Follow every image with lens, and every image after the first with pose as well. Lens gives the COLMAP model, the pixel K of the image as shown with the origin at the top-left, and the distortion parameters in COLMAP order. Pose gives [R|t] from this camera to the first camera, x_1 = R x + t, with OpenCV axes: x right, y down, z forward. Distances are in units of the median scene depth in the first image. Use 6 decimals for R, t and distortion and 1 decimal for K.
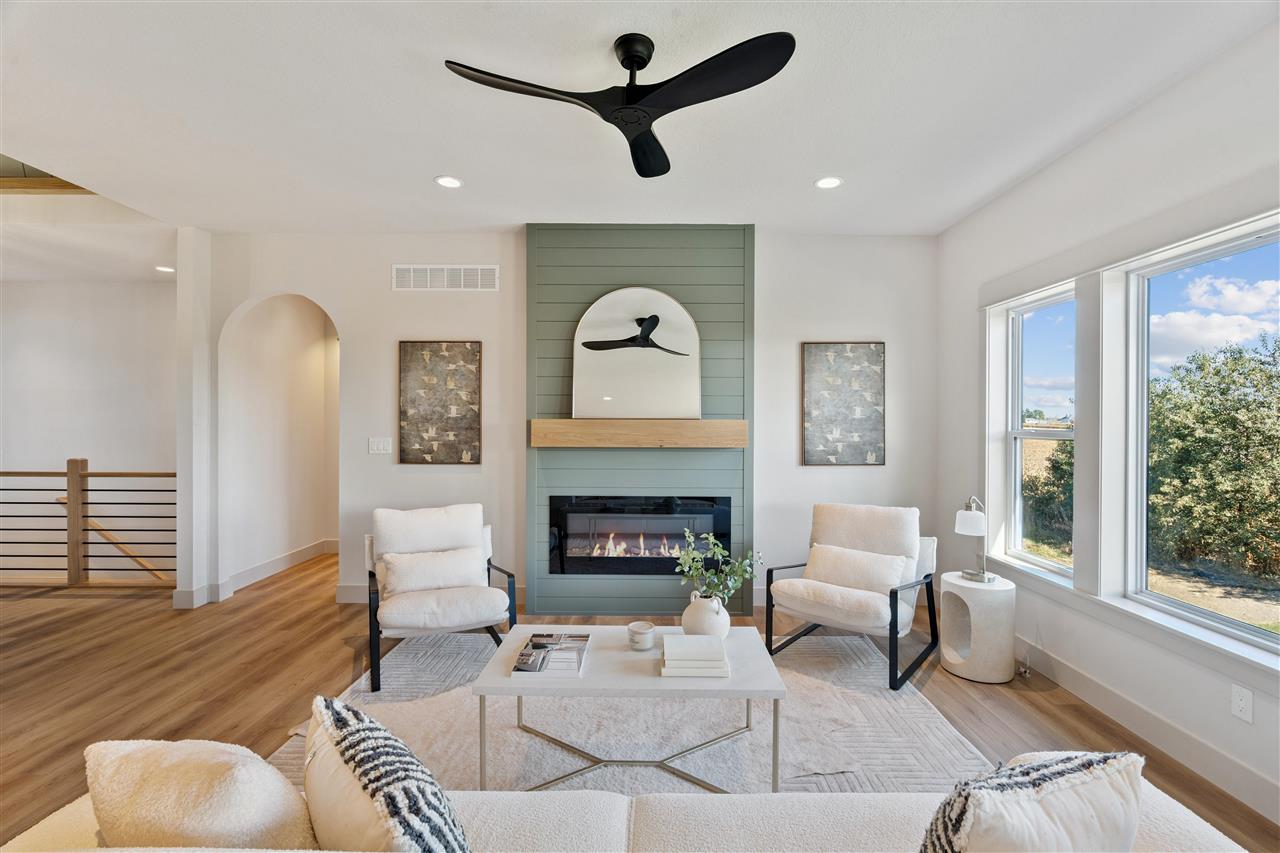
lens RADIAL K [[583.0, 0, 647.8], [0, 583.0, 420.6], [0, 0, 1]] dist [-0.003542, -0.000681]
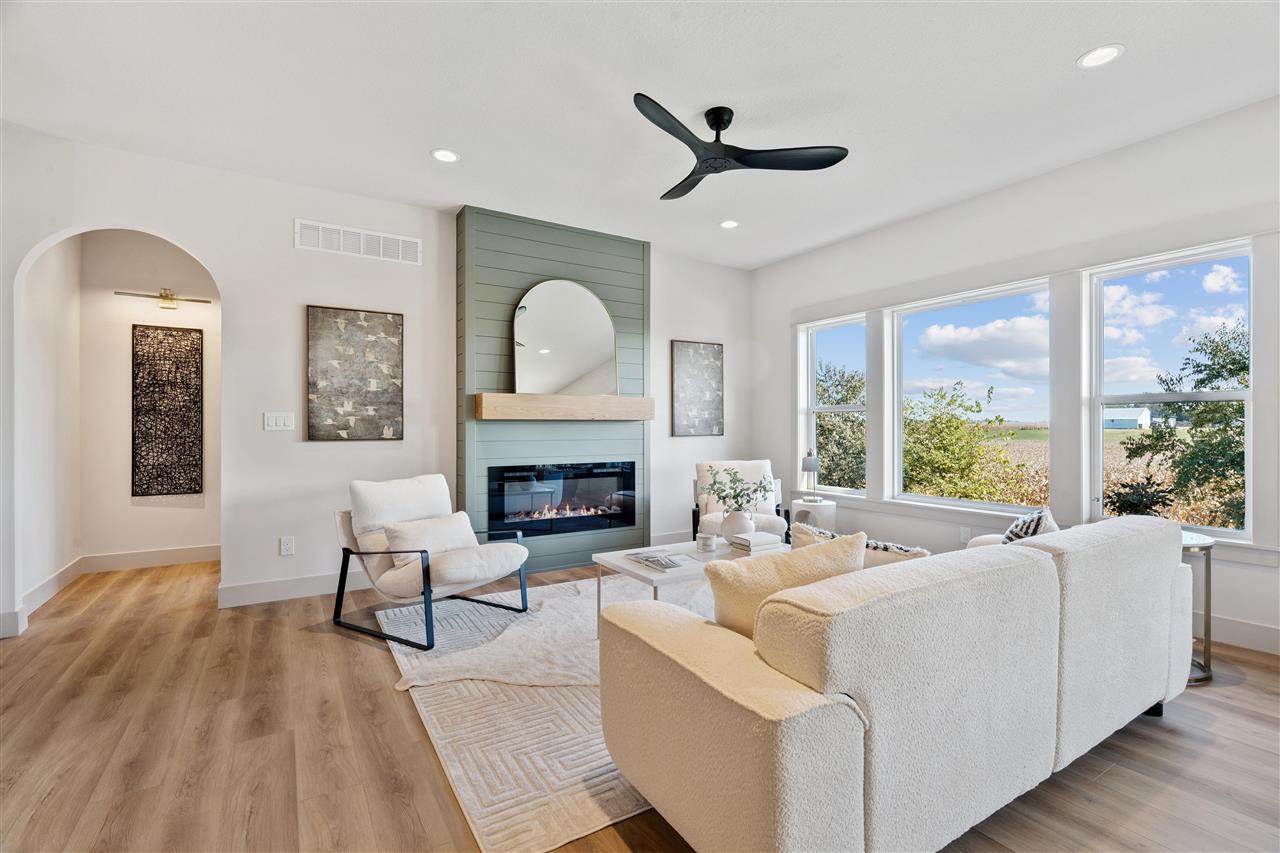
lens RADIAL K [[583.0, 0, 643.3], [0, 583.0, 422.3], [0, 0, 1]] dist [-0.003542, -0.000681]
pose [[0.842159, -0.000604, 0.539230, -0.475164], [0.005449, 0.999958, -0.007391, 0.054693], [-0.539203, 0.009163, 0.842126, -0.037277]]
